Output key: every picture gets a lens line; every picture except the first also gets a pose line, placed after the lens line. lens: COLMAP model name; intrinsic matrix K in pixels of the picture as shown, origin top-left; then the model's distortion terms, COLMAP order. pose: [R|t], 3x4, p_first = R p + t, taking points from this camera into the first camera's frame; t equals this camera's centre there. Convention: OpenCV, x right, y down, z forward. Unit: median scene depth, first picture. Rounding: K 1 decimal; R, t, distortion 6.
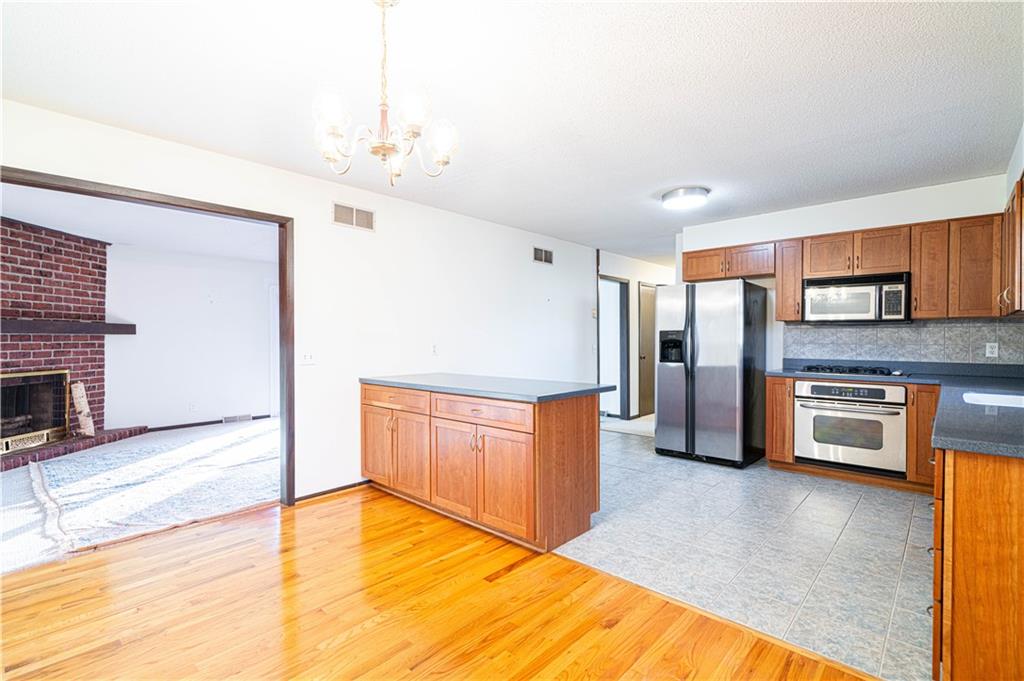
lens RADIAL K [[492.8, 0, 514.5], [0, 492.8, 340.3], [0, 0, 1]] dist [-0.001508, 0.000291]
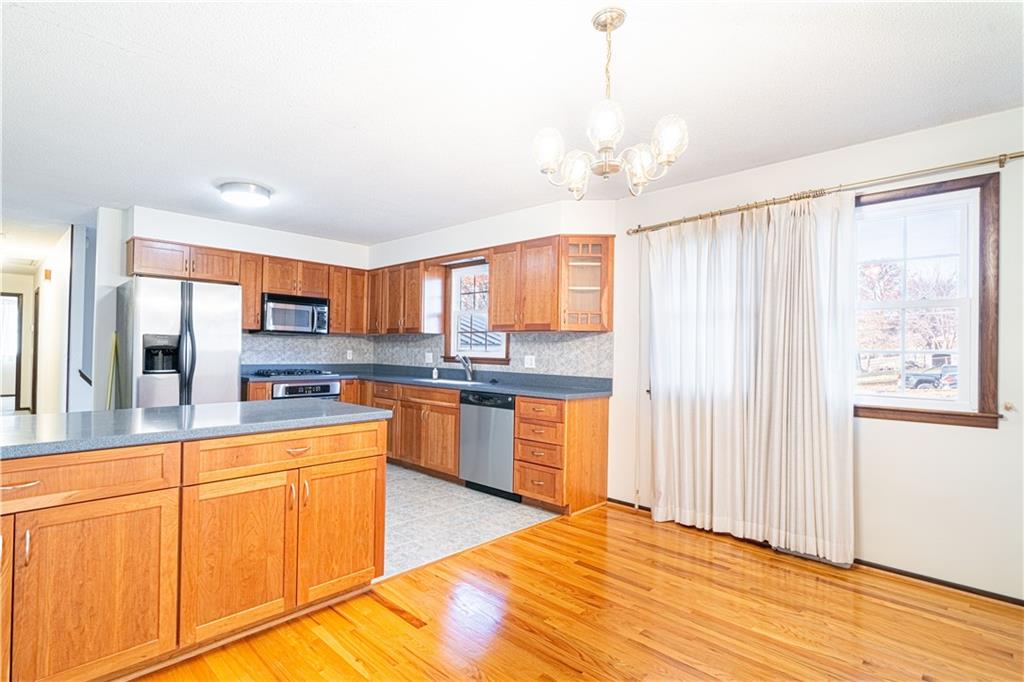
lens RADIAL K [[492.8, 0, 472.9], [0, 492.8, 347.2], [0, 0, 1]] dist [-0.001508, 0.000291]
pose [[0.054396, 0.005362, 0.998505, -0.459938], [-0.009092, 0.999947, -0.004874, -0.000185], [-0.998478, -0.008813, 0.054442, 0.434911]]
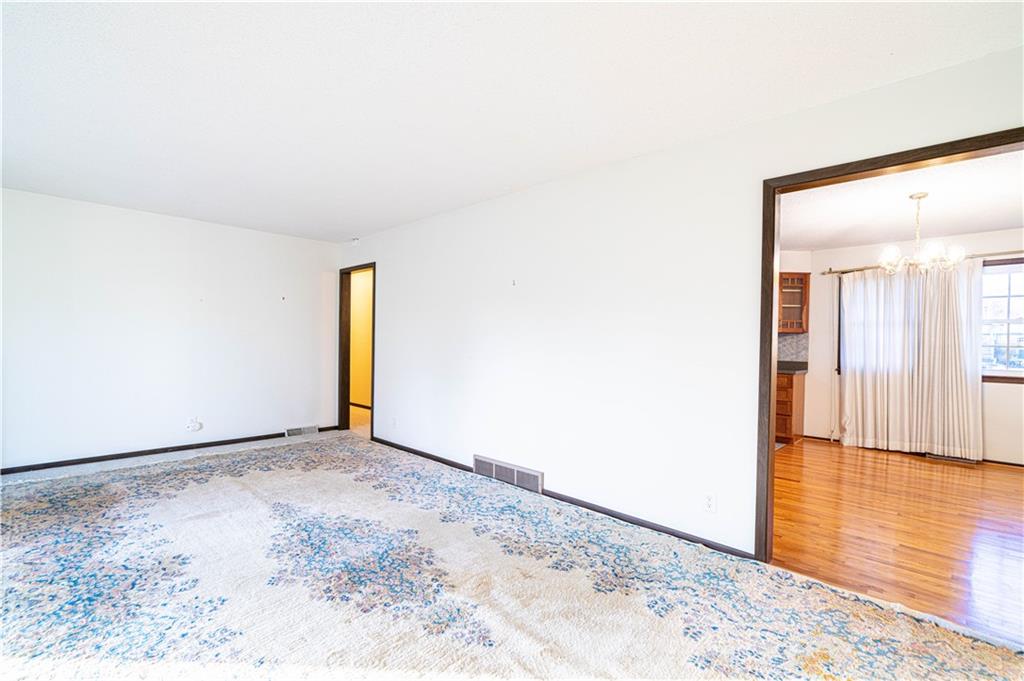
lens RADIAL K [[441.8, 0, 511.9], [0, 441.8, 343.1], [0, 0, 1]] dist [-0.003858, -0.000407]
pose [[0.026277, -0.001763, 0.999653, -0.836040], [-0.012294, 0.999922, 0.002086, 0.002103], [-0.999579, -0.012345, 0.026253, 1.014886]]
